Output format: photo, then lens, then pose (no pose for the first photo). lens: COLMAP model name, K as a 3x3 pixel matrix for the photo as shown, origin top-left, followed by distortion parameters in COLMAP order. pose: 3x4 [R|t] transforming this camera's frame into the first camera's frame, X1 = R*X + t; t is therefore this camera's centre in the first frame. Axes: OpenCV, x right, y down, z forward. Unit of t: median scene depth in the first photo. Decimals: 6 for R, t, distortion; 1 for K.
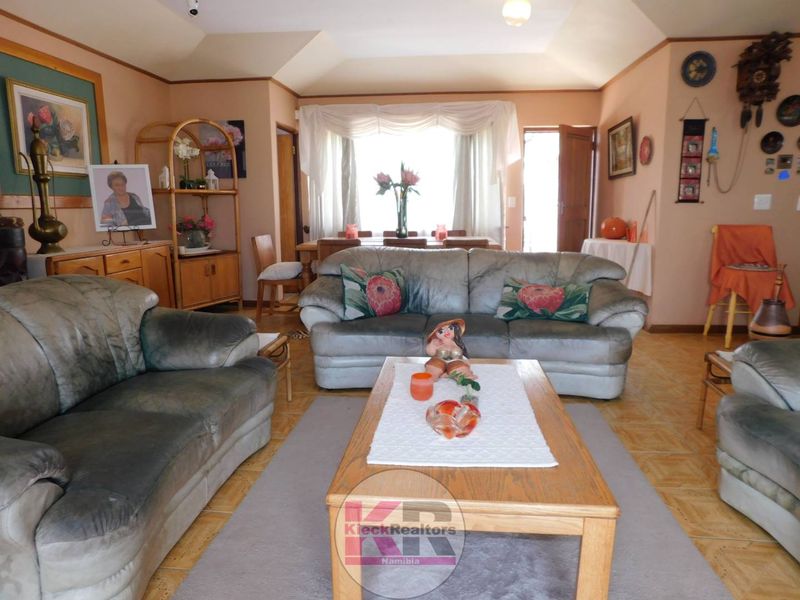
lens RADIAL K [[557.7, 0, 400.8], [0, 557.7, 298.3], [0, 0, 1]] dist [-0.008555, 0.003843]
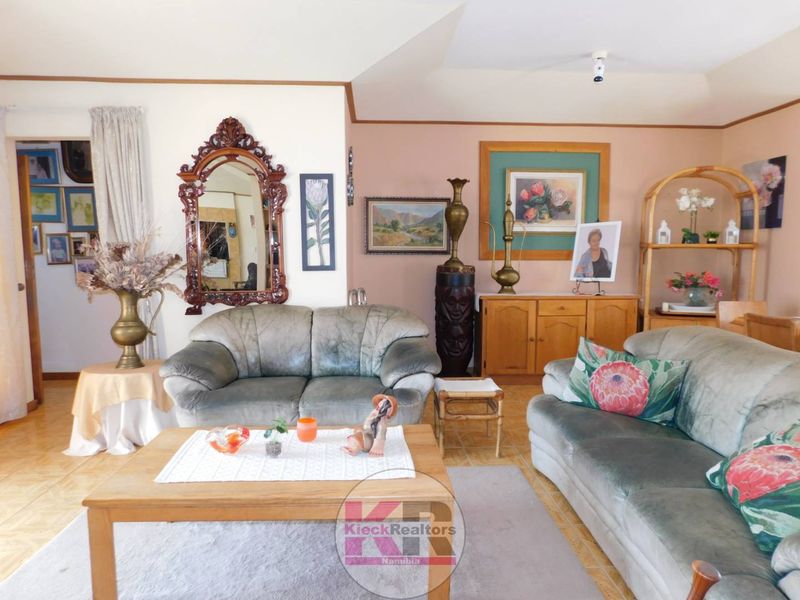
lens RADIAL K [[557.7, 0, 398.4], [0, 557.7, 302.5], [0, 0, 1]] dist [-0.008555, 0.003843]
pose [[0.124099, 0.107800, -0.986397, 0.577847], [-0.168365, 0.981954, 0.086132, -0.115807], [0.977882, 0.155385, 0.140010, 0.492873]]
